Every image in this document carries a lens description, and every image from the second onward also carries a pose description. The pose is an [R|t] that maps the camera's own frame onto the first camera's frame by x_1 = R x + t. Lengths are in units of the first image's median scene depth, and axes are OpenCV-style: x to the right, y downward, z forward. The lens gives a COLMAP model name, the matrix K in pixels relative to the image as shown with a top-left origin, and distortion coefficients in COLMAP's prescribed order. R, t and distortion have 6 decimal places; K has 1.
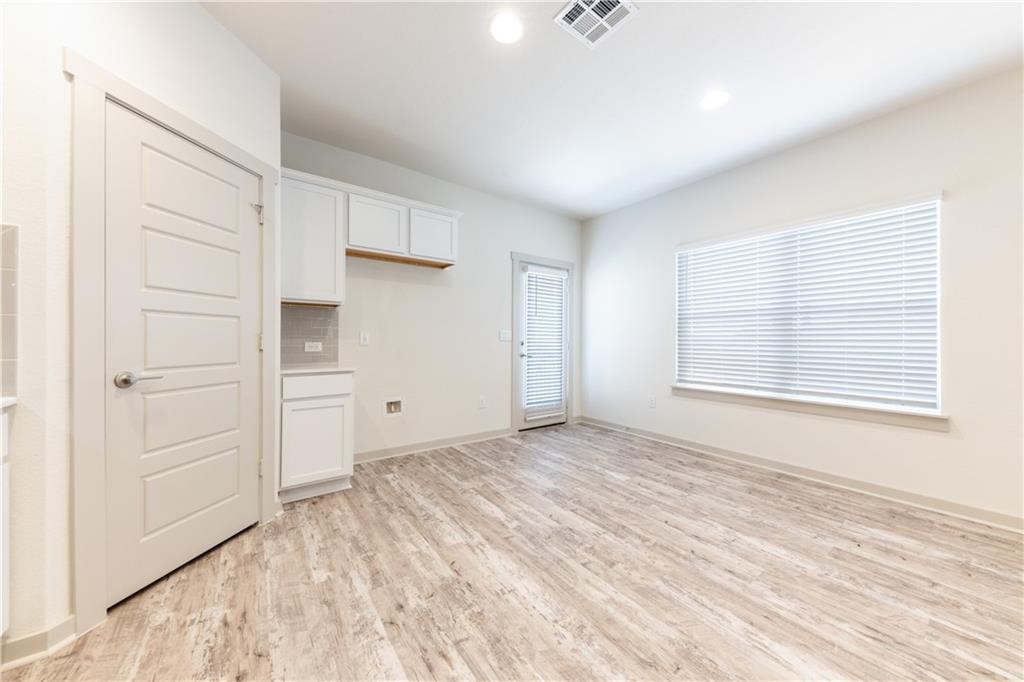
lens RADIAL K [[360.6, 0, 511.9], [0, 360.6, 341.7], [0, 0, 1]] dist [0.002238, -0.000657]
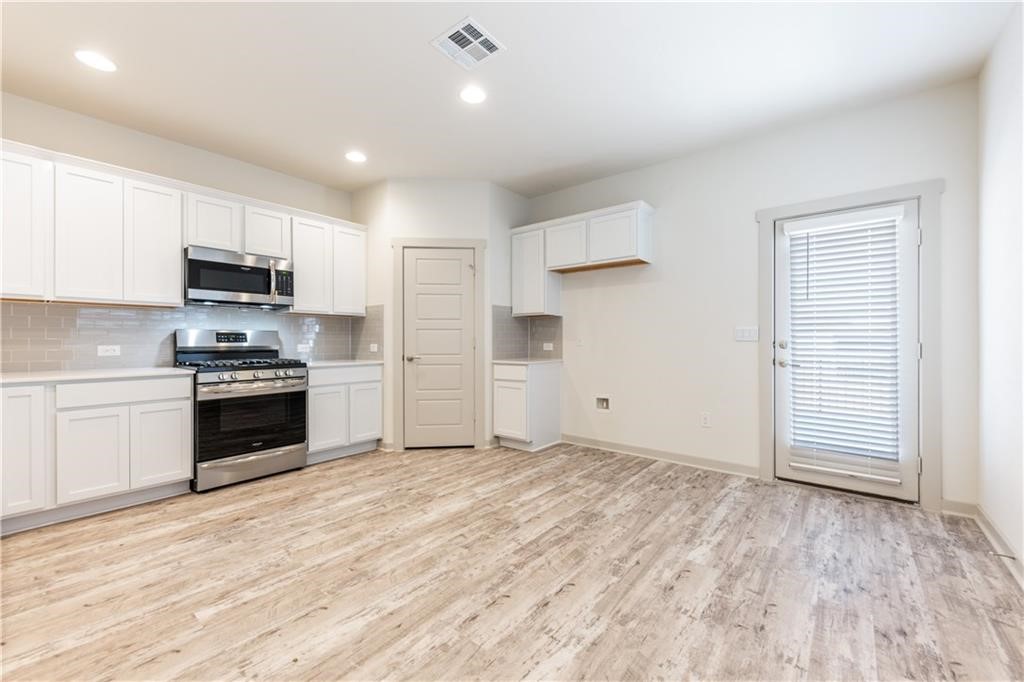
lens RADIAL K [[411.6, 0, 514.9], [0, 411.6, 340.1], [0, 0, 1]] dist [0.006960, -0.001380]
pose [[0.239978, -0.009951, -0.970727, 0.995400], [-0.000588, 0.999946, -0.010396, 0.006441], [0.970778, 0.003066, 0.239959, 0.554564]]
